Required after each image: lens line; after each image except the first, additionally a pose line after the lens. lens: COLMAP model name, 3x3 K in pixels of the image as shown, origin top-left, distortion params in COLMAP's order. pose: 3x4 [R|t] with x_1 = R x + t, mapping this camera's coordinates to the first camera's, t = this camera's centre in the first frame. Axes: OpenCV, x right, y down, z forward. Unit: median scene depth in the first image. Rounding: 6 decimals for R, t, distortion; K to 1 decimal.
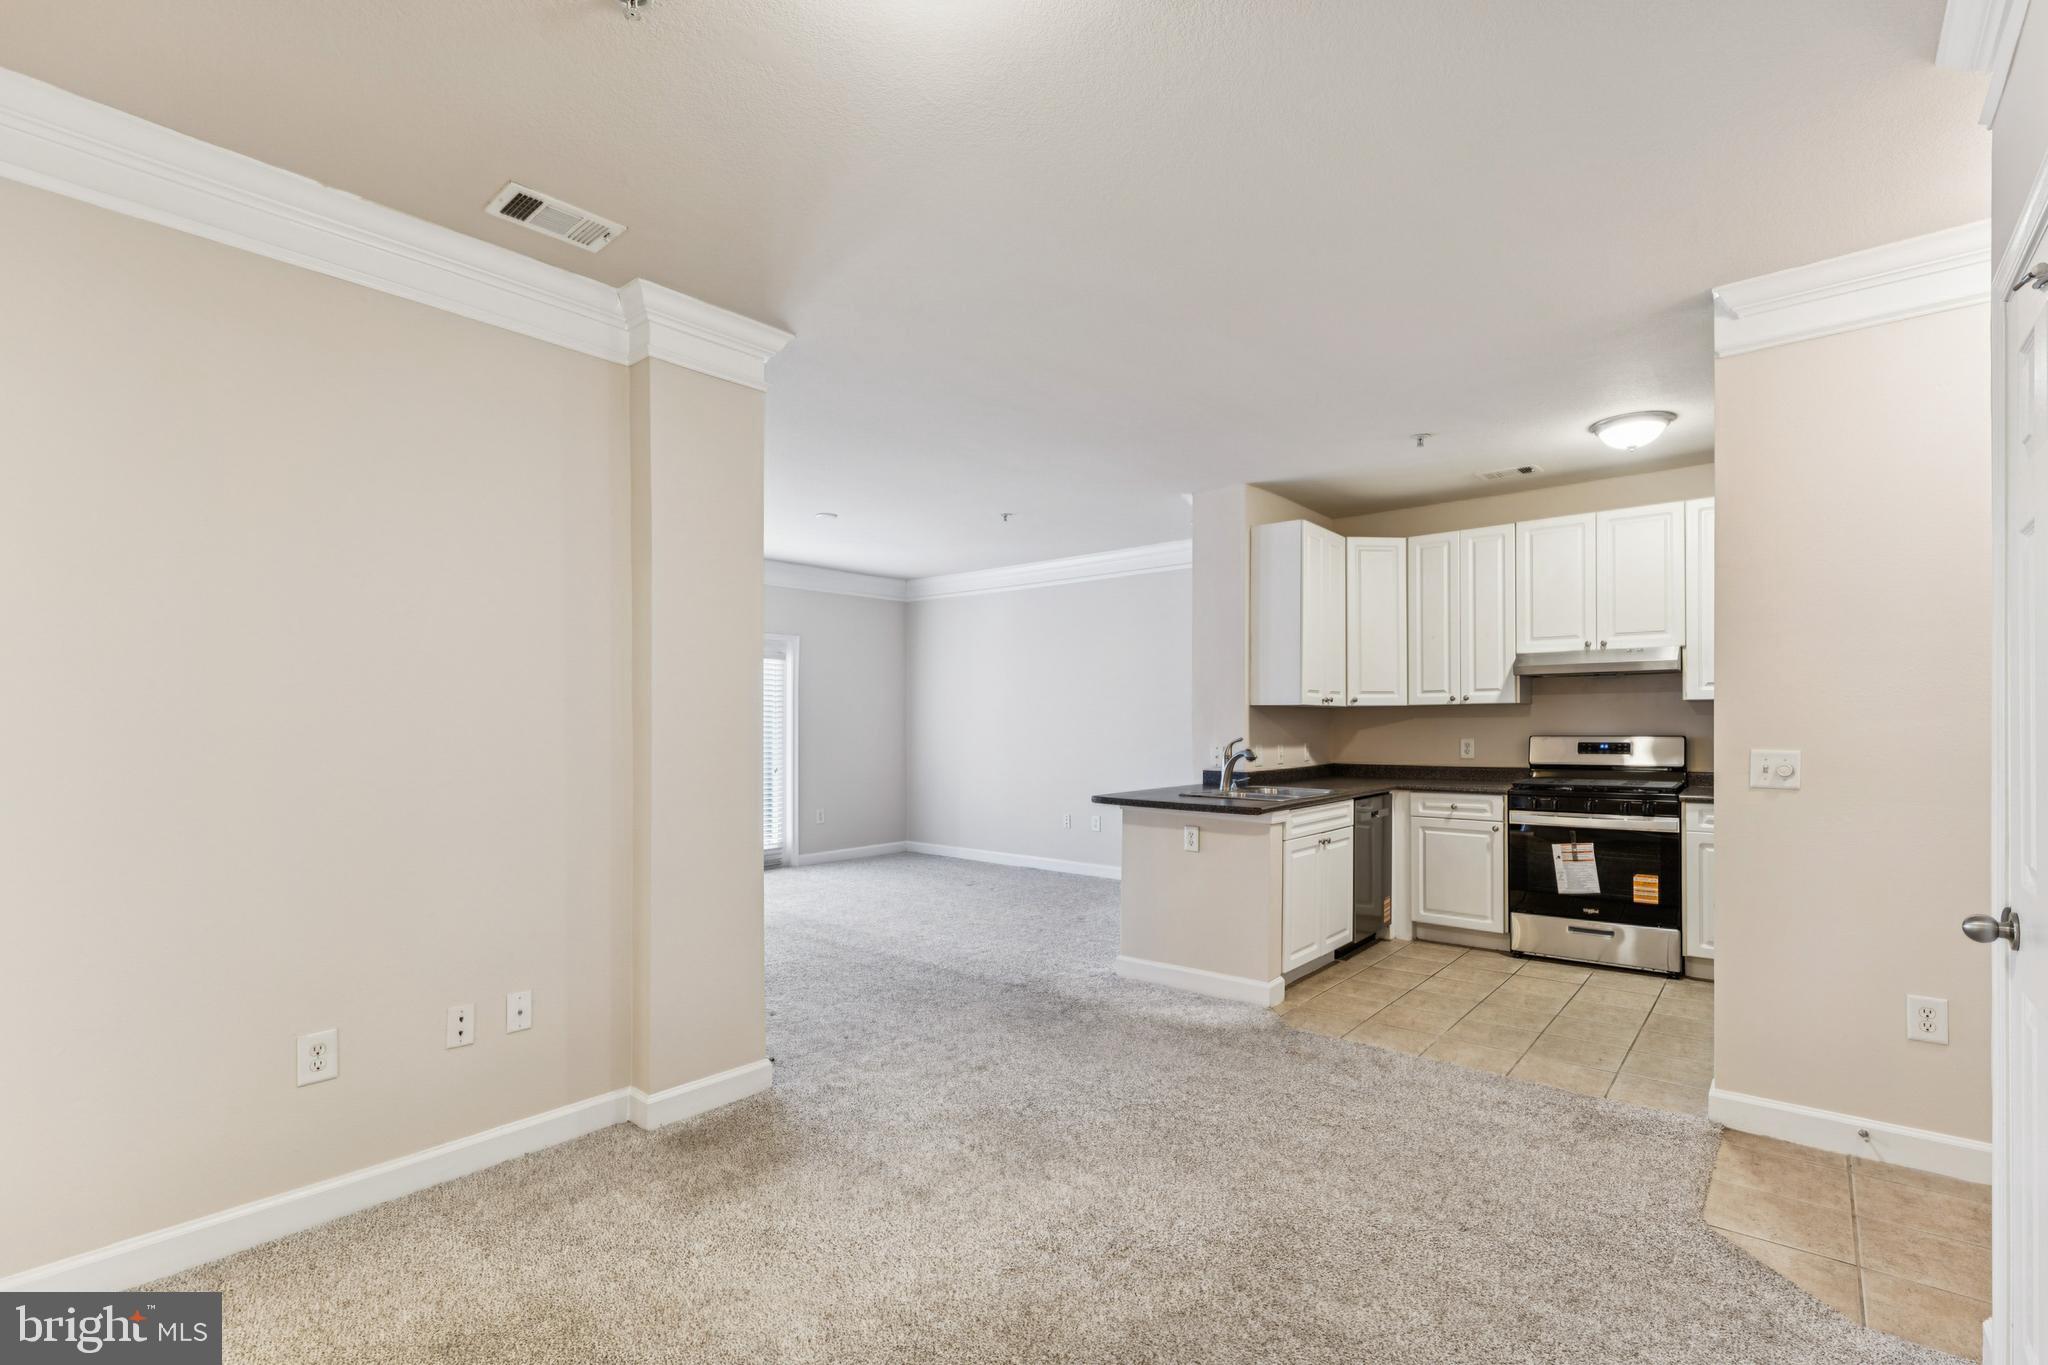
lens RADIAL K [[928.7, 0, 1018.5], [0, 928.7, 721.4], [0, 0, 1]] dist [0.000979, -0.001771]
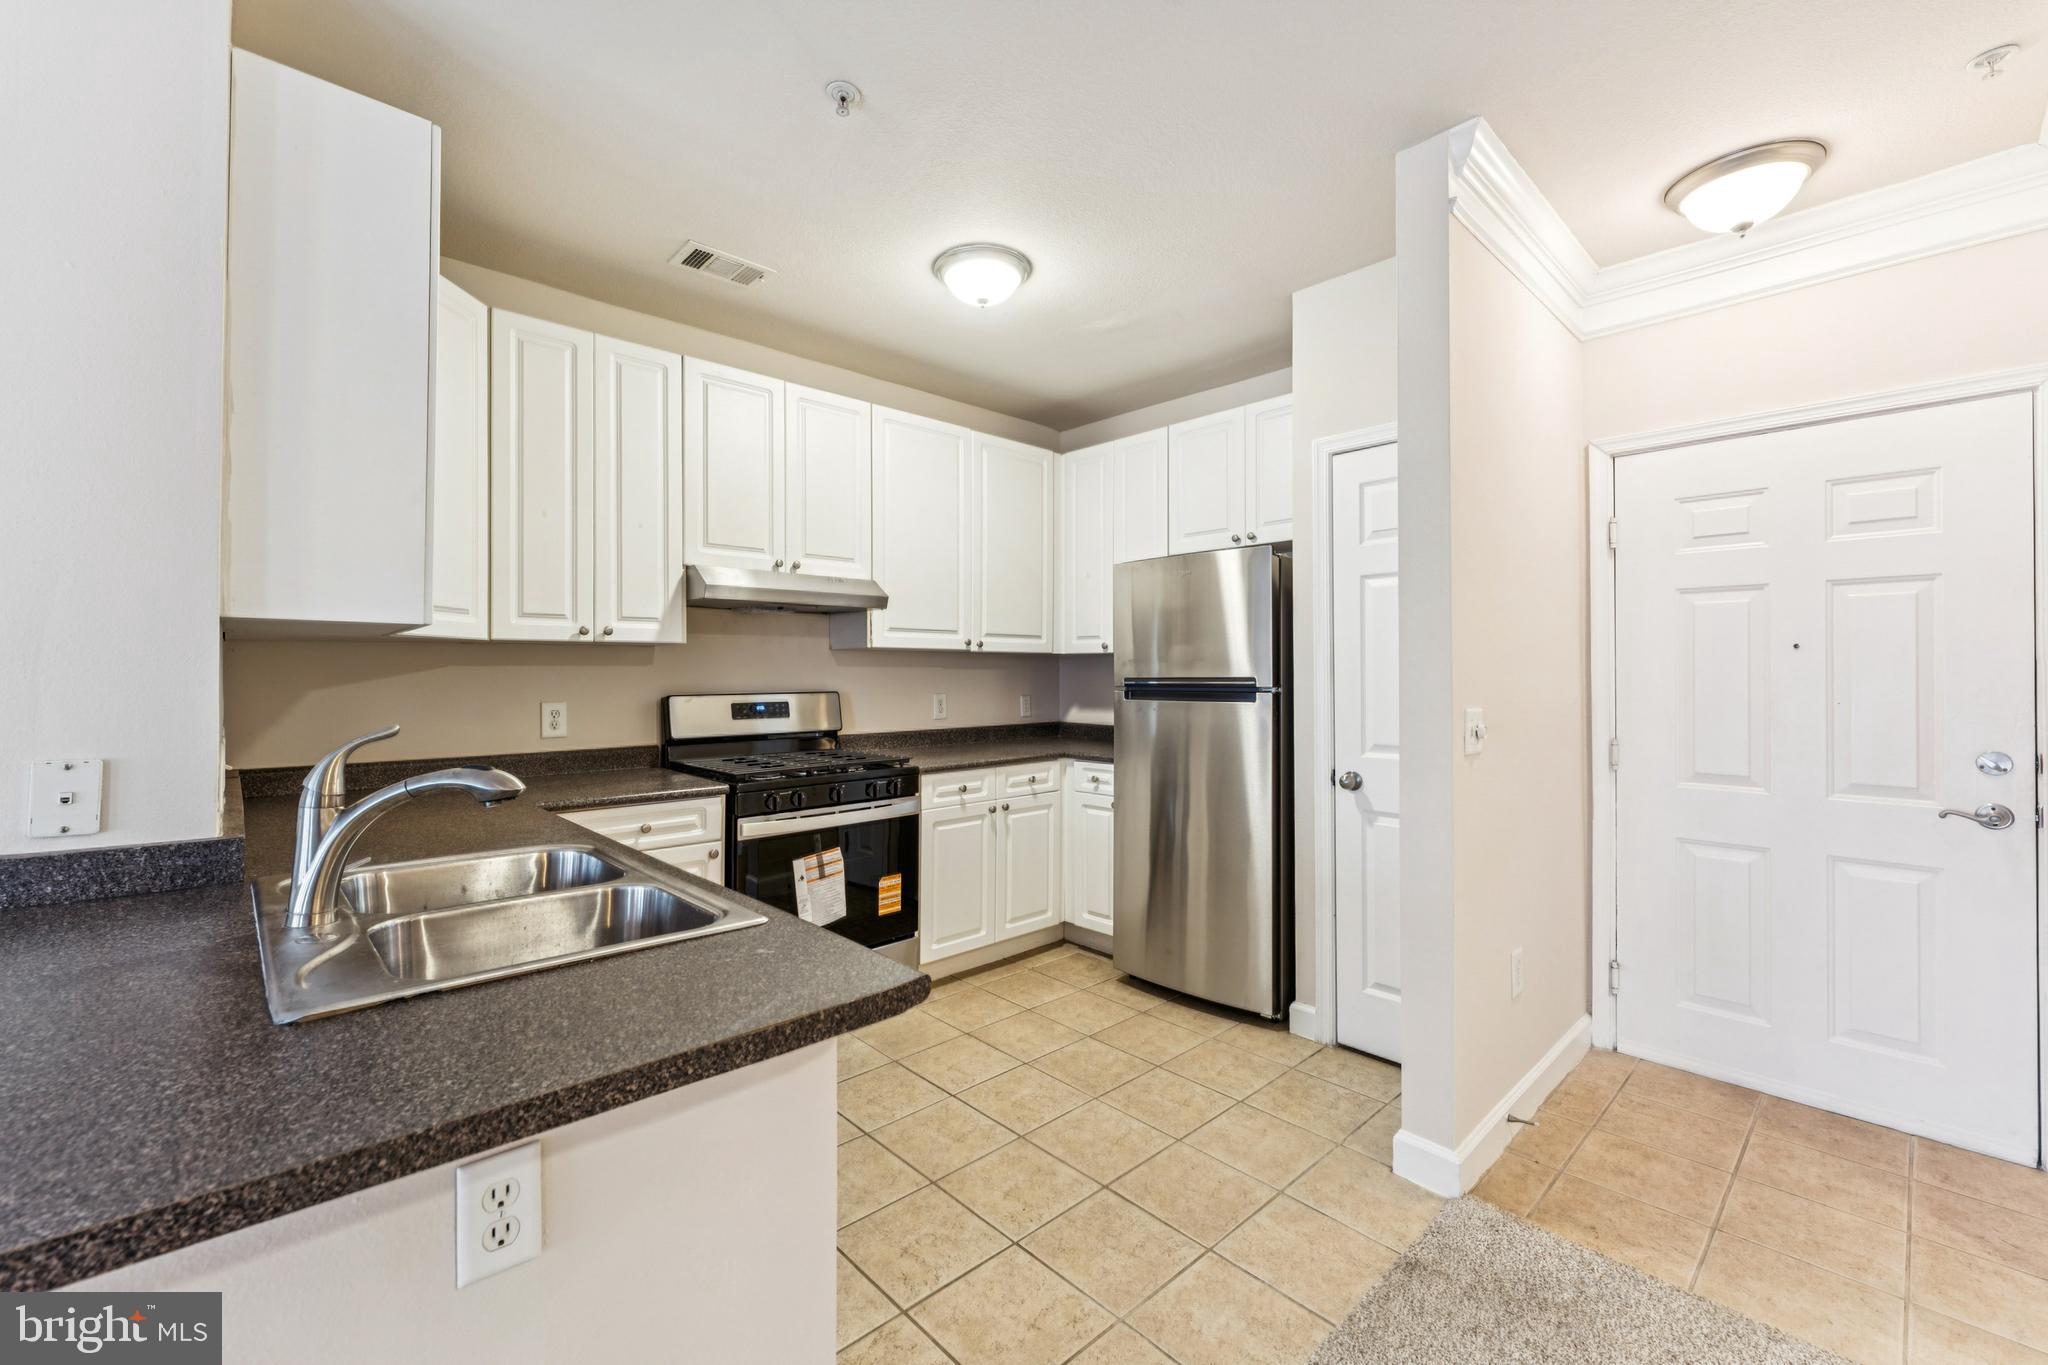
lens RADIAL K [[836.4, 0, 1015.4], [0, 836.4, 667.1], [0, 0, 1]] dist [0.002887, -0.000398]
pose [[0.121181, 0.011011, 0.992569, 0.006016], [-0.003642, 0.999937, -0.010648, 0.001310], [-0.992624, -0.002325, 0.121214, 0.775080]]
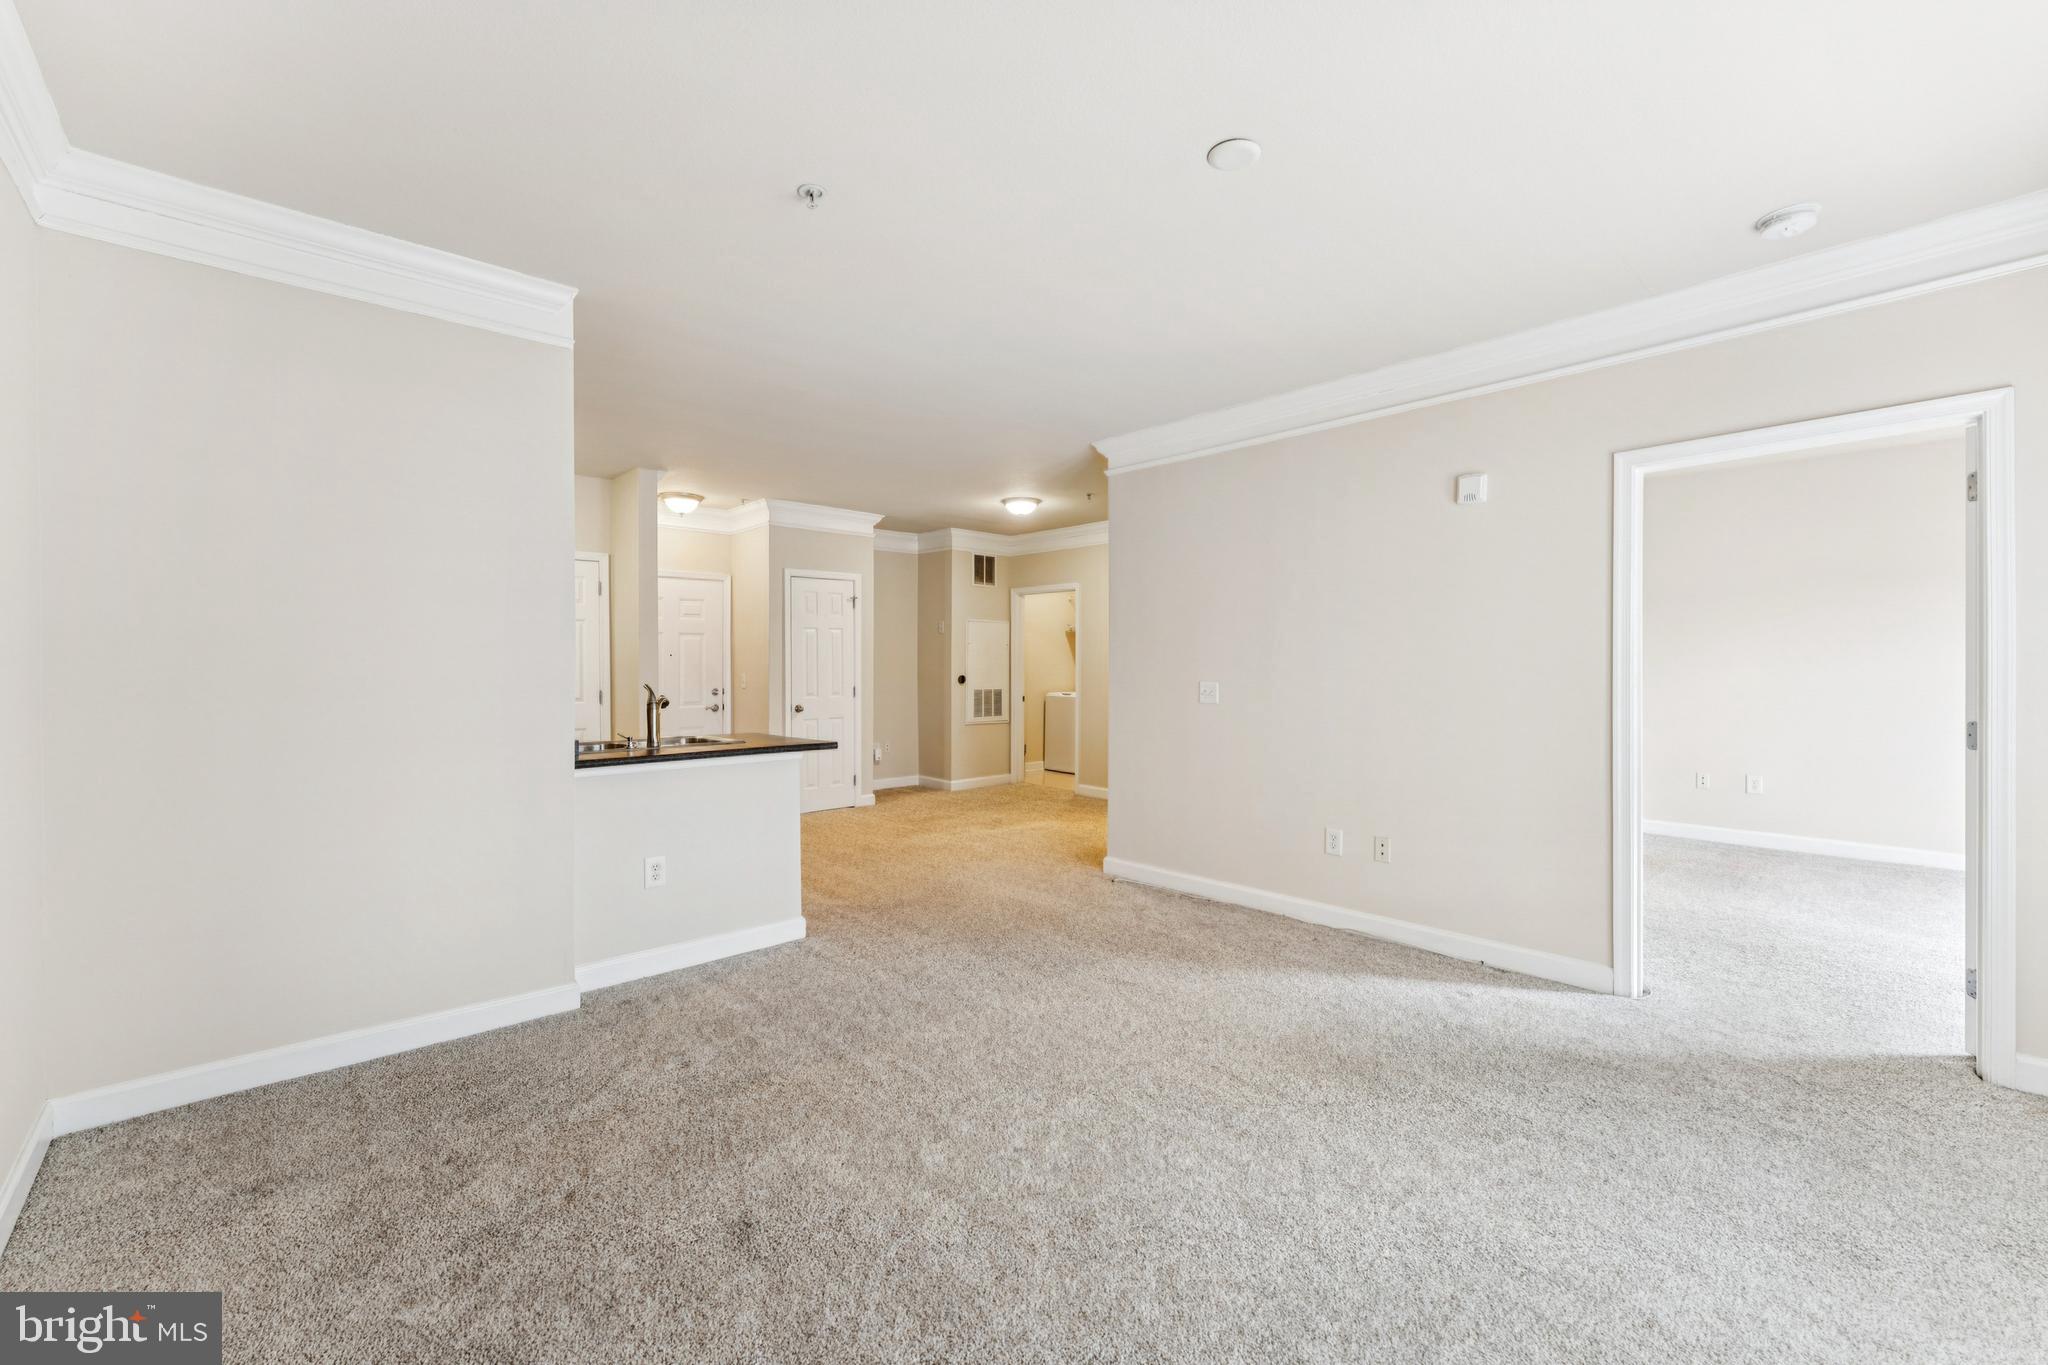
lens RADIAL K [[836.4, 0, 1016.1], [0, 836.4, 679.8], [0, 0, 1]] dist [0.002887, -0.000398]
pose [[-0.992522, 0.003174, 0.122023, -0.193920], [0.005151, 0.999860, 0.015893, 0.003447], [-0.121955, 0.016403, -0.992400, 1.722122]]
